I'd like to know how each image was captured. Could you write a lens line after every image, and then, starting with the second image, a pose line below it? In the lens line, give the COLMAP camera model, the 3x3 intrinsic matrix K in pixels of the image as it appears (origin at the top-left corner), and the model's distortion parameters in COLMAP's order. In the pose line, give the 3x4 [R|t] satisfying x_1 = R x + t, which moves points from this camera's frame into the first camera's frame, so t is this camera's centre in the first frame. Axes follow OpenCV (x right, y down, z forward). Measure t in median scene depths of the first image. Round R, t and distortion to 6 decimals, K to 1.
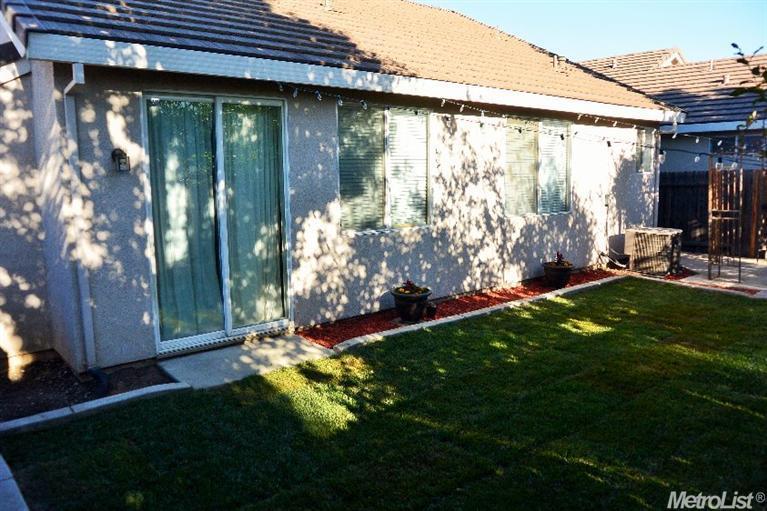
lens RADIAL K [[598.1, 0, 380.5], [0, 598.1, 247.8], [0, 0, 1]] dist [-0.085343, 0.040048]
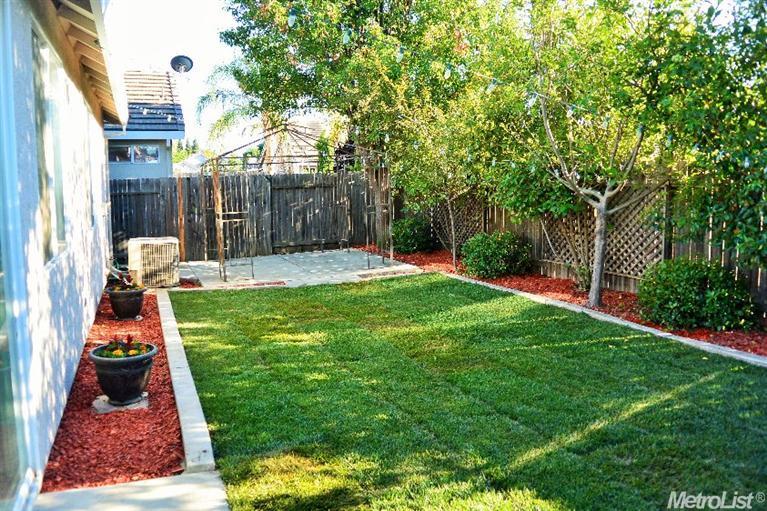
lens RADIAL K [[598.1, 0, 380.5], [0, 598.1, 247.8], [0, 0, 1]] dist [-0.085343, 0.040048]
pose [[0.300212, -0.085735, 0.950012, -0.422576], [0.125744, 0.990818, 0.049681, -0.027932], [-0.945548, 0.104543, 0.308236, 0.545685]]
